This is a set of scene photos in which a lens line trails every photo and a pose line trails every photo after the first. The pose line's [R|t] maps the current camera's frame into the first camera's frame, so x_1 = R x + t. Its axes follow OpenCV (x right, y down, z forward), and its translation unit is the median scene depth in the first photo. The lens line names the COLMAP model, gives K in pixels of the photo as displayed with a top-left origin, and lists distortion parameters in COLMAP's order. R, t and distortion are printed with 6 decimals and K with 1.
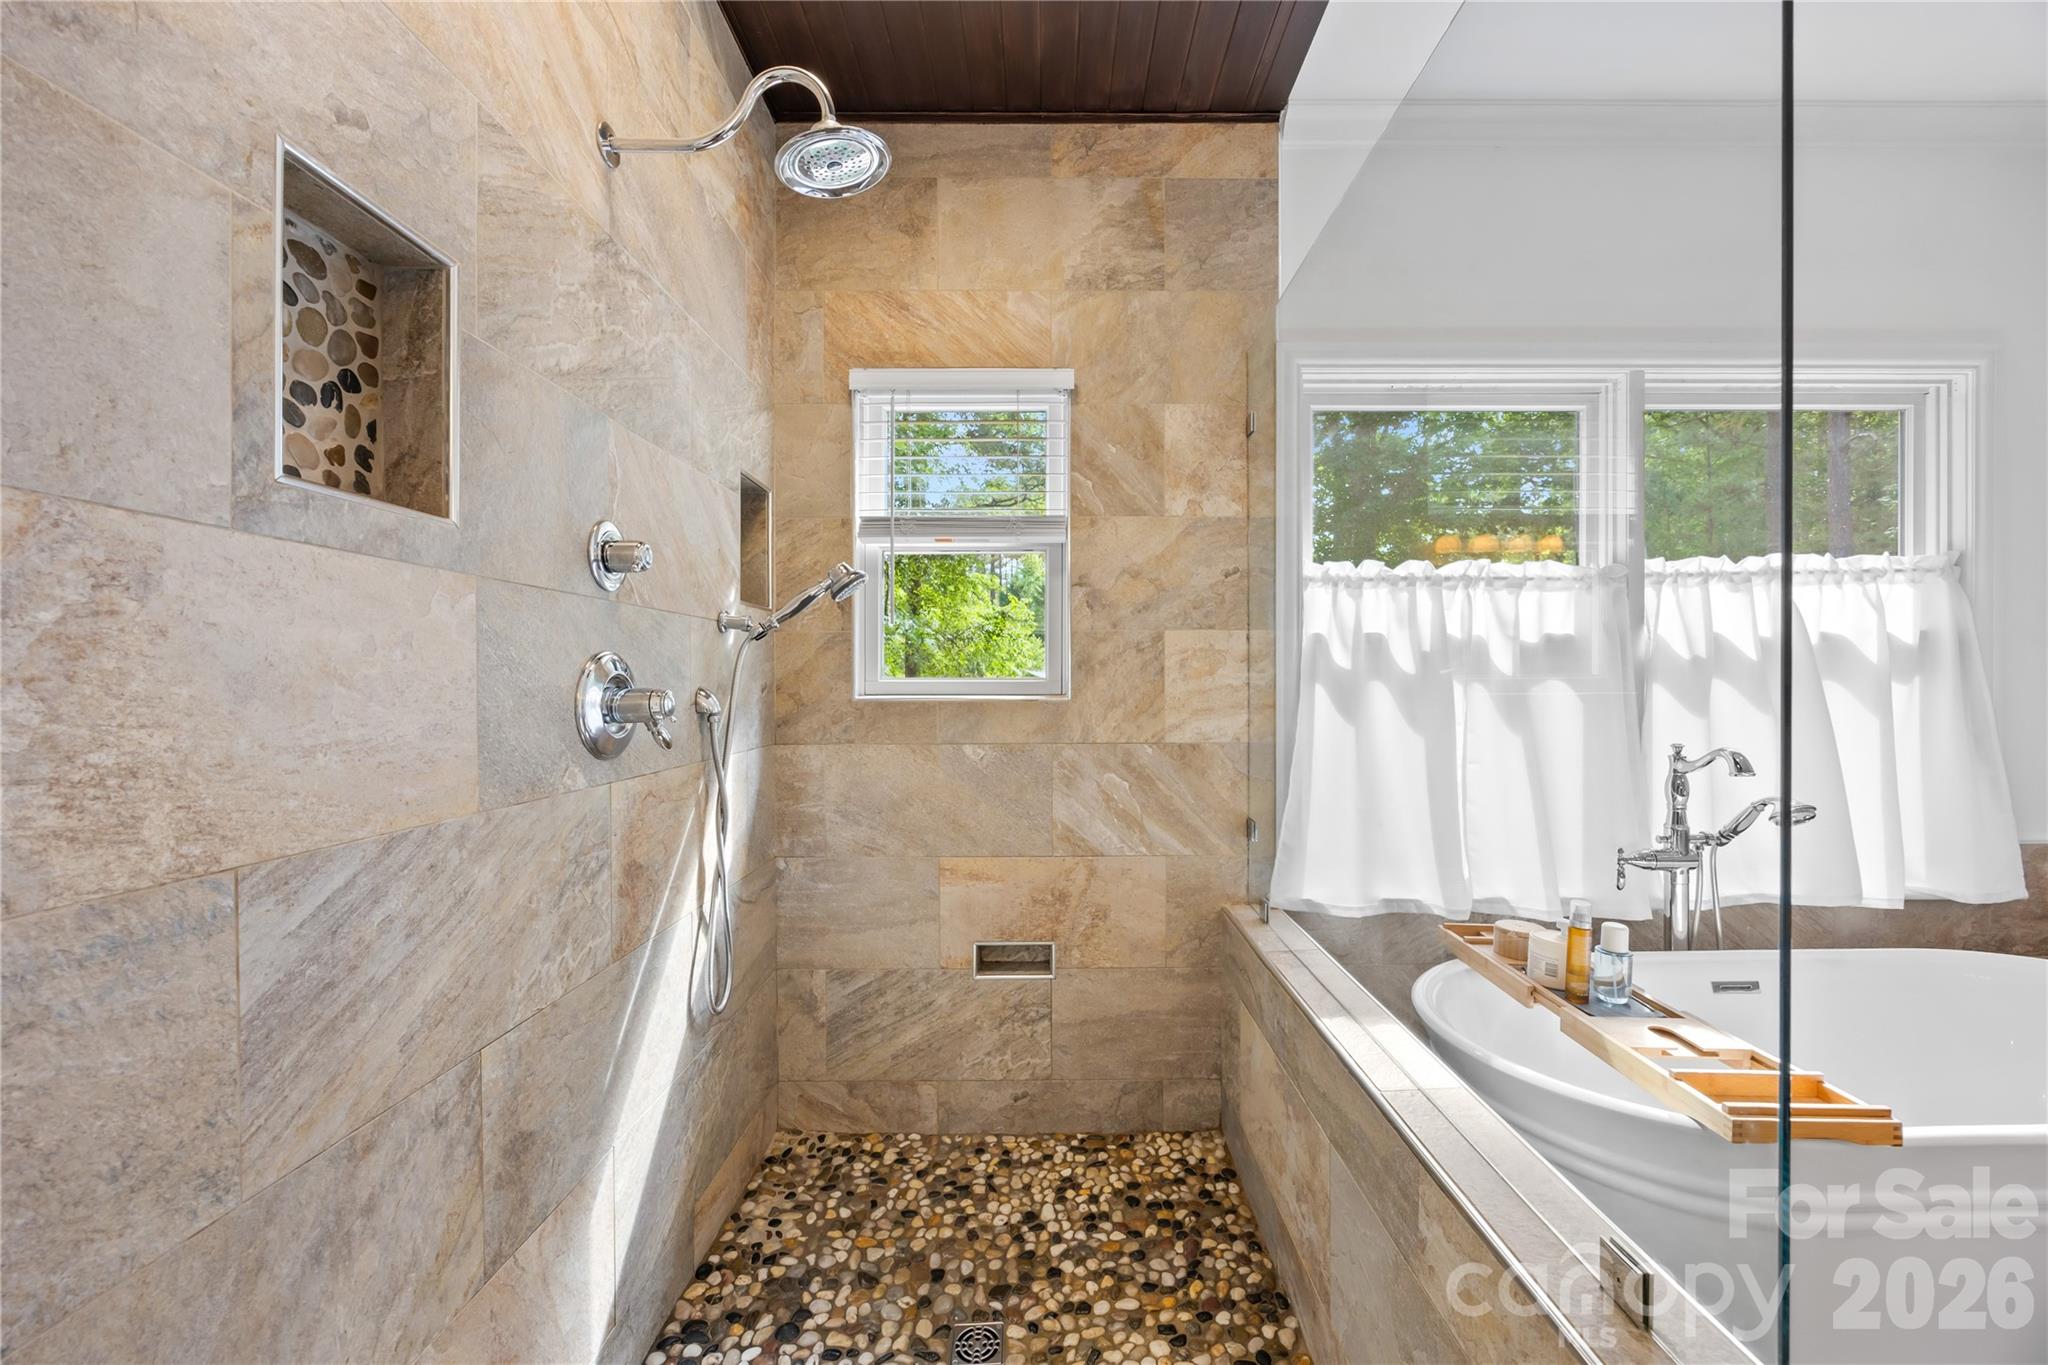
lens RADIAL K [[786.8, 0, 1043.5], [0, 786.8, 685.6], [0, 0, 1]] dist [-0.003792, 0.001084]
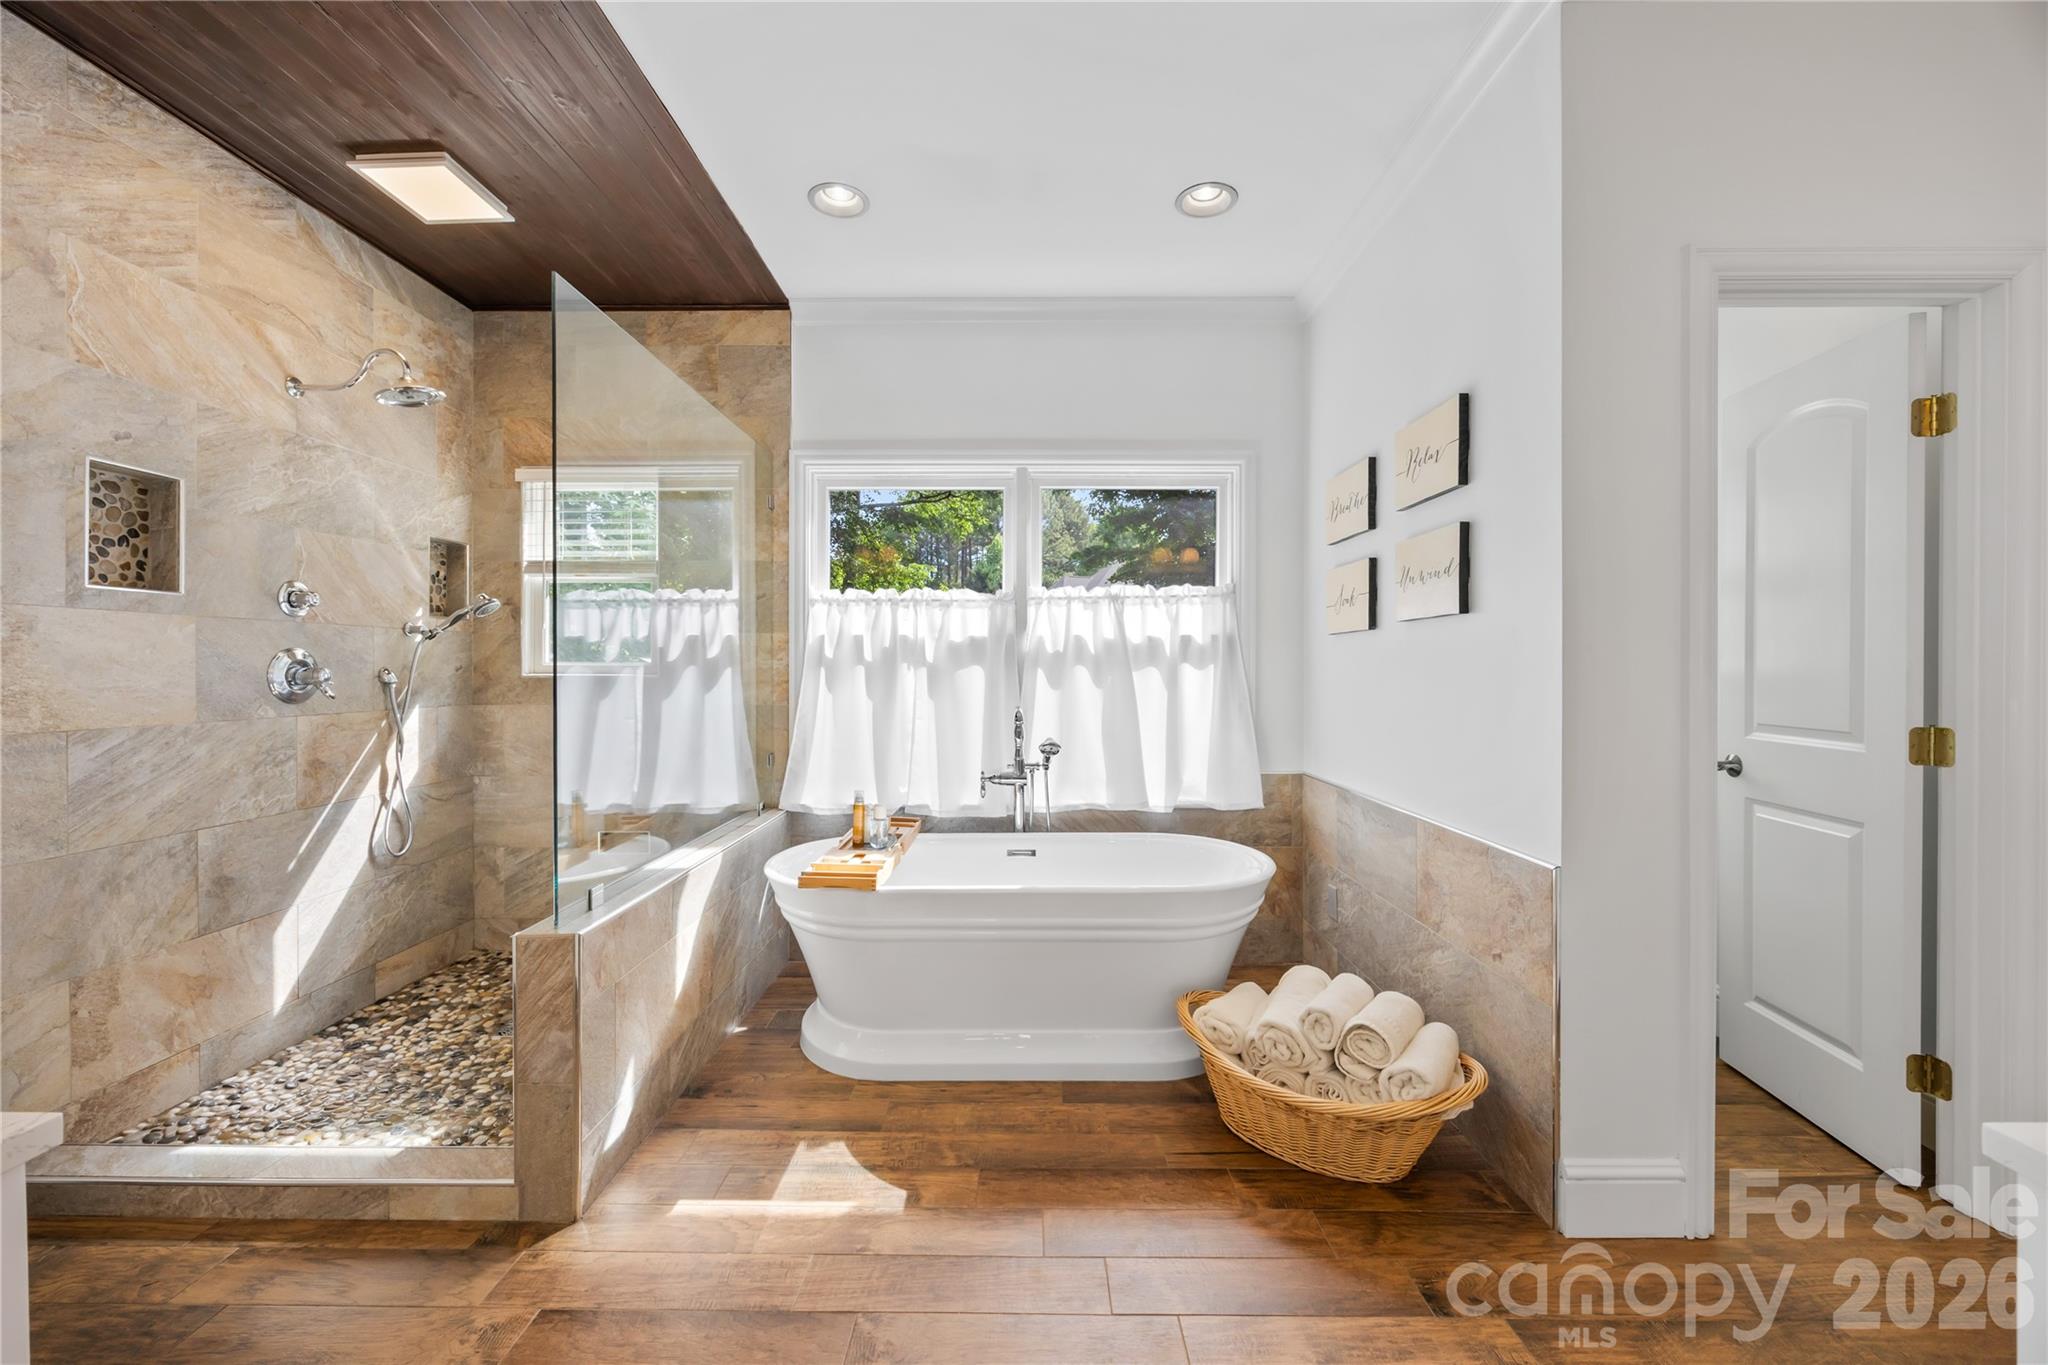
lens RADIAL K [[786.8, 0, 1014.2], [0, 786.8, 670.3], [0, 0, 1]] dist [-0.003792, 0.001084]
pose [[0.999855, 0.004676, -0.016371, 0.789577], [-0.004693, 0.999989, -0.000980, 0.002945], [0.016367, 0.001057, 0.999866, -0.572073]]
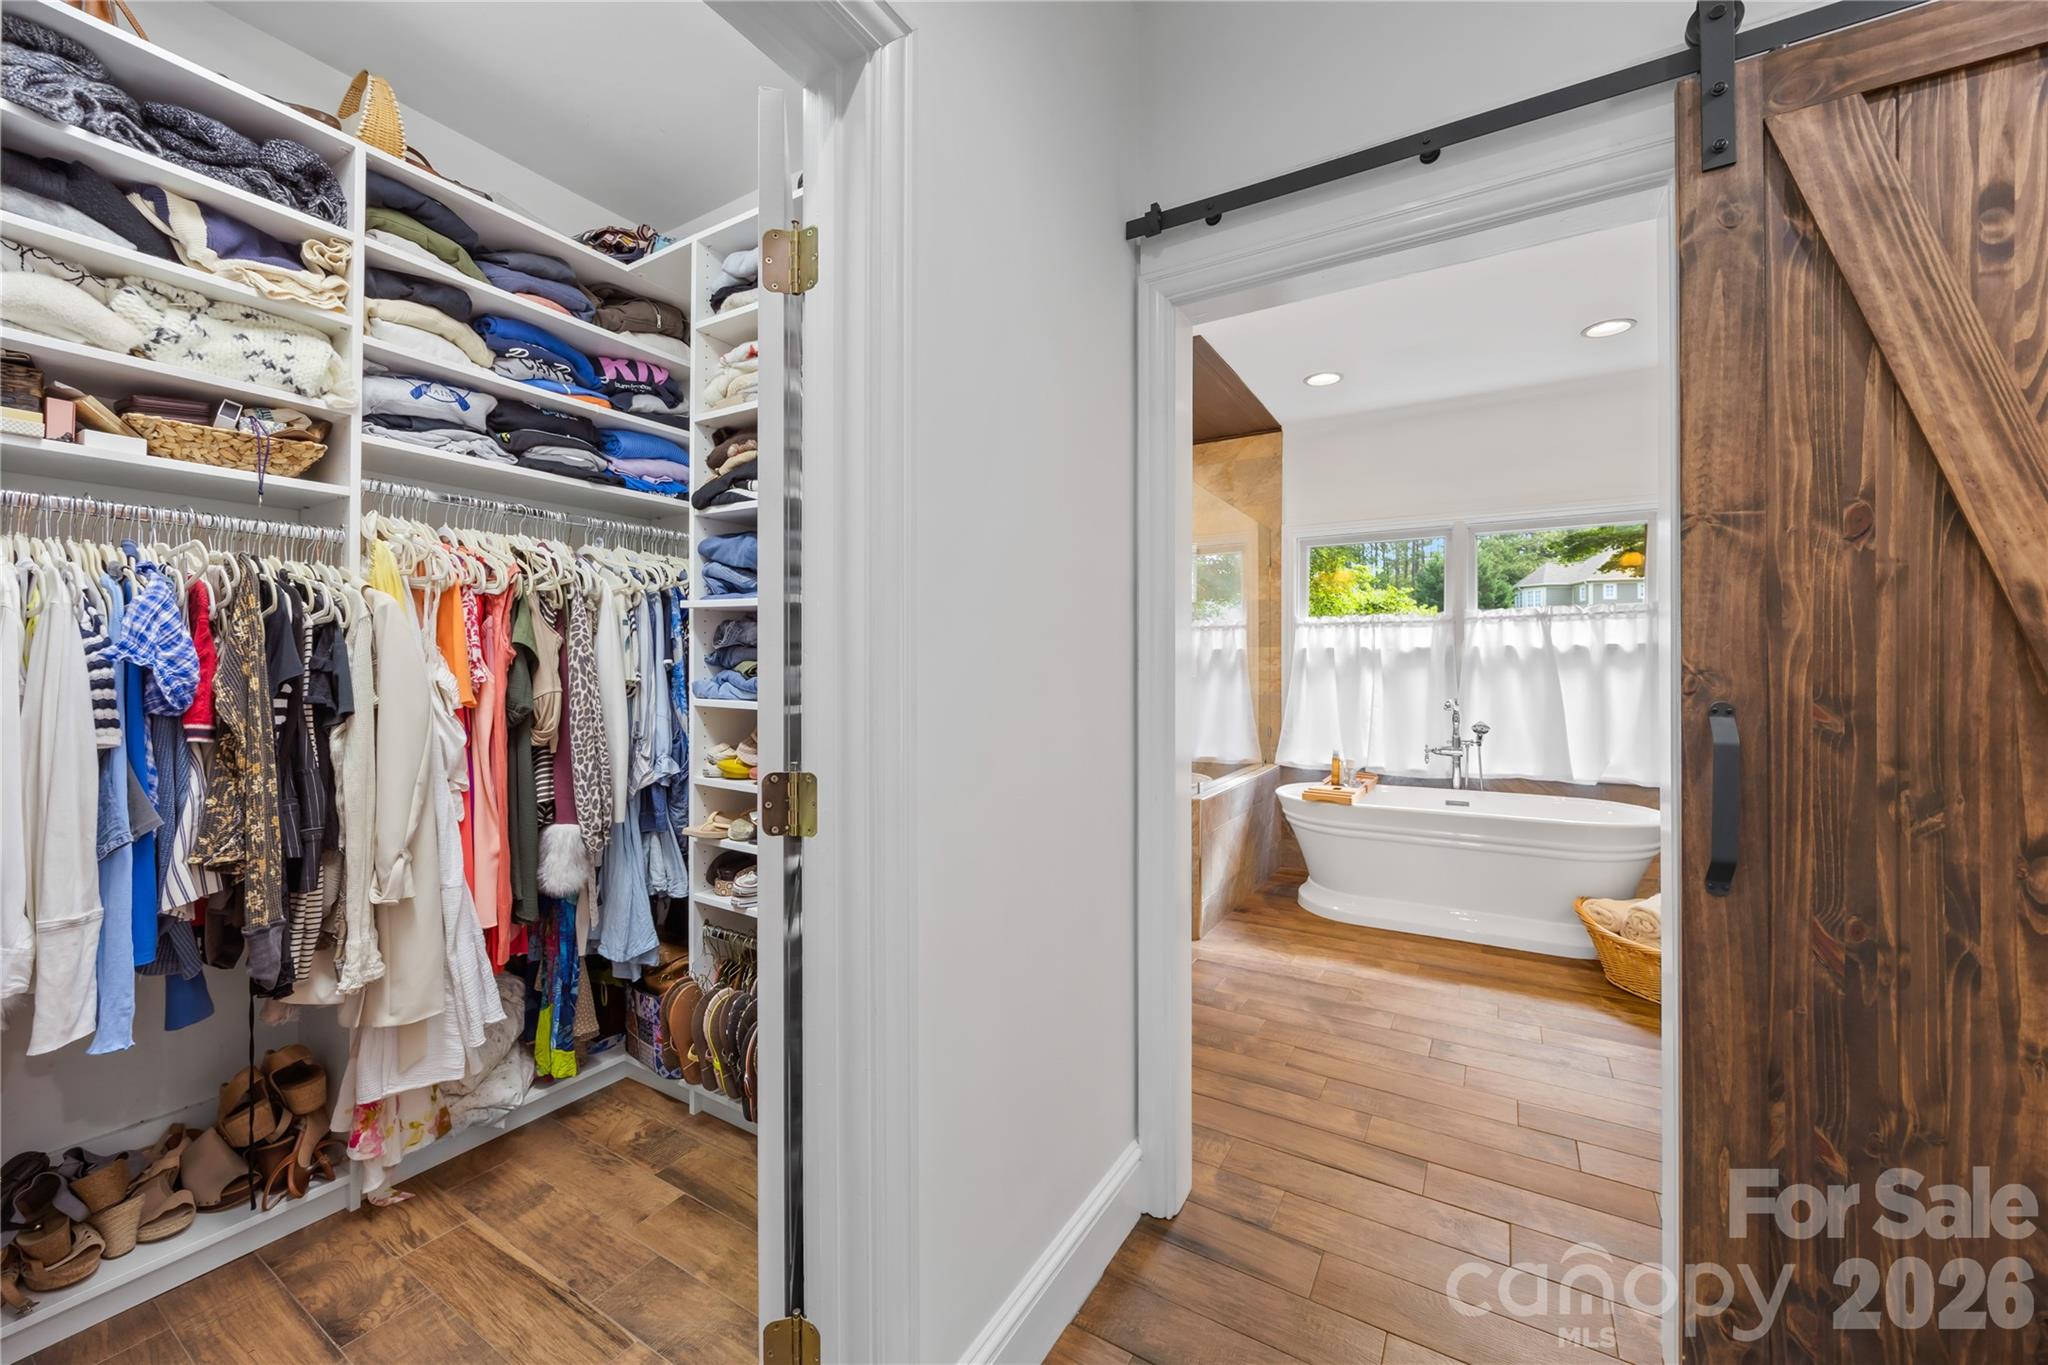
lens RADIAL K [[786.8, 0, 1013.6], [0, 786.8, 669.9], [0, 0, 1]] dist [-0.003792, 0.001084]
pose [[0.851242, 0.004275, -0.524756, 0.868937], [-0.005921, 0.999981, -0.001458, 0.005752], [0.524740, 0.004349, 0.851251, -1.446918]]
